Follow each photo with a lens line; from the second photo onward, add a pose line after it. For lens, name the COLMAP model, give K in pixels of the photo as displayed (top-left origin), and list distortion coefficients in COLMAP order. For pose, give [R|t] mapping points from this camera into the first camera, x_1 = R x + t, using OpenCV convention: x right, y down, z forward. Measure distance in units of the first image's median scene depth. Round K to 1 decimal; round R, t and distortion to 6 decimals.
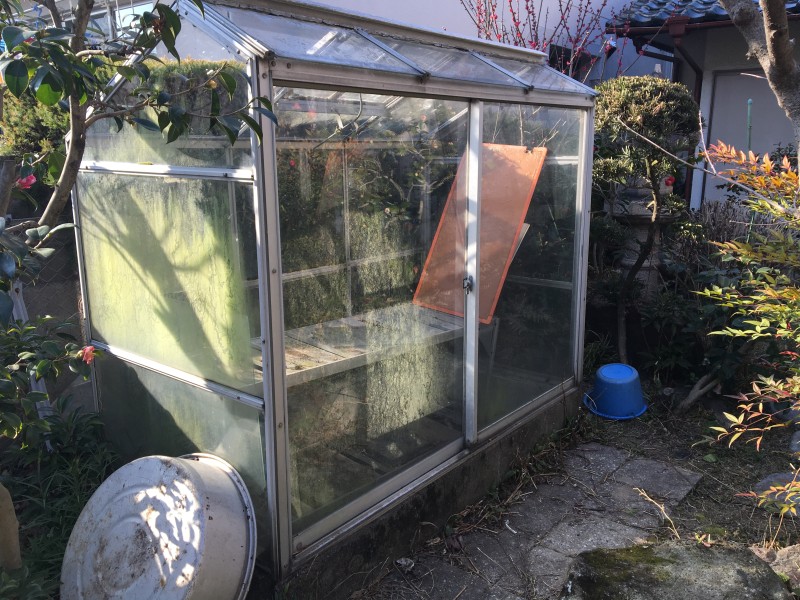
lens RADIAL K [[670.0, 0, 400.0], [0, 670.0, 298.2], [0, 0, 1]] dist [0.047547, -0.015331]
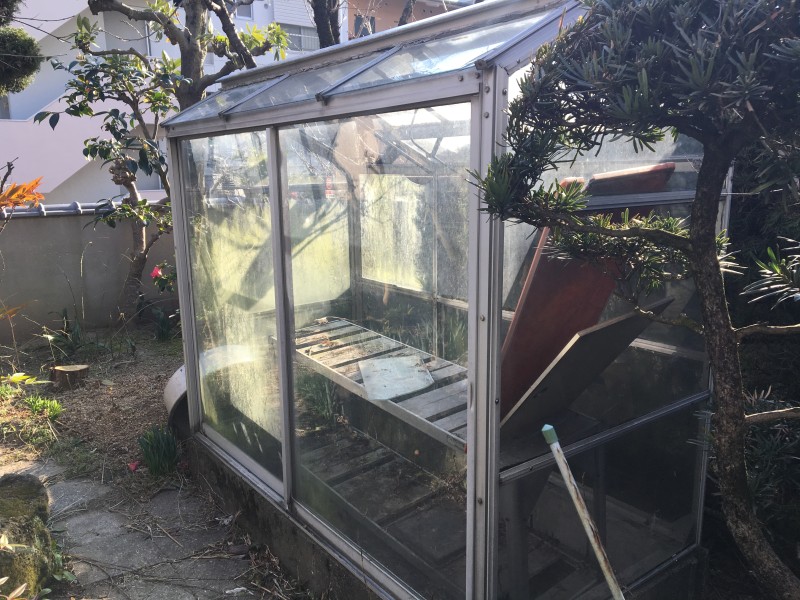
lens RADIAL K [[670.0, 0, 399.8], [0, 670.0, 301.8], [0, 0, 1]] dist [0.047547, -0.015331]
pose [[-0.229248, 0.202396, -0.952093, 0.997372], [-0.200222, 0.947420, 0.249613, -0.333276], [0.952553, 0.247853, -0.176670, 1.408797]]
